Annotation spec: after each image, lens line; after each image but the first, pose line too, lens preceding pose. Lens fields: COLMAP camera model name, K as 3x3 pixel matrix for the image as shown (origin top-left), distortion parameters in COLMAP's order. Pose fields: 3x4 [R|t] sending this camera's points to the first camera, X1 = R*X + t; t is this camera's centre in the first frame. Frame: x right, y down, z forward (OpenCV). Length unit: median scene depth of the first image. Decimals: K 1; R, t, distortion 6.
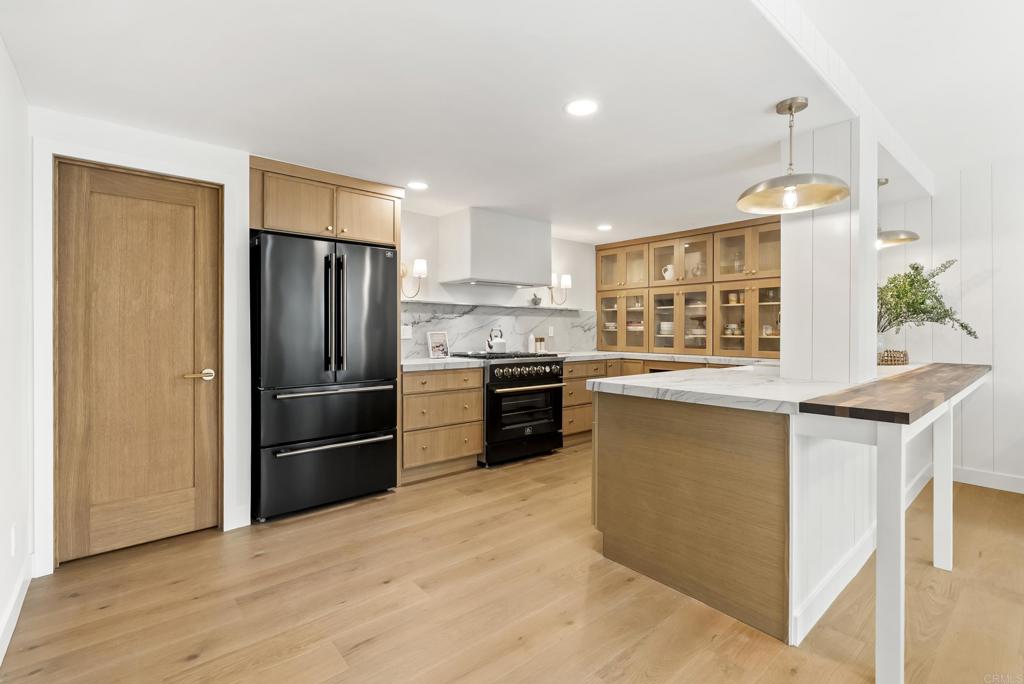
lens RADIAL K [[466.4, 0, 511.1], [0, 466.4, 331.4], [0, 0, 1]] dist [0.000095, 0.000019]
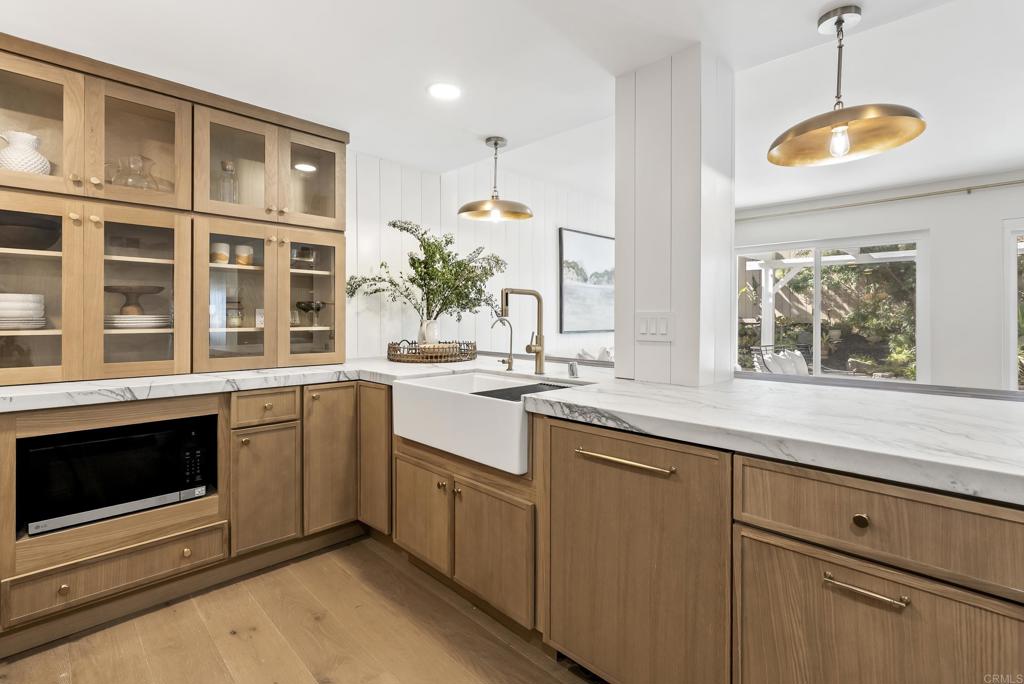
lens RADIAL K [[483.1, 0, 510.9], [0, 483.1, 317.6], [0, 0, 1]] dist [0.000703, 0.000637]
pose [[-0.067159, -0.001008, 0.997742, -0.058512], [0.001995, 0.999997, 0.001144, -0.001836], [-0.997740, 0.002067, -0.067157, 0.727326]]
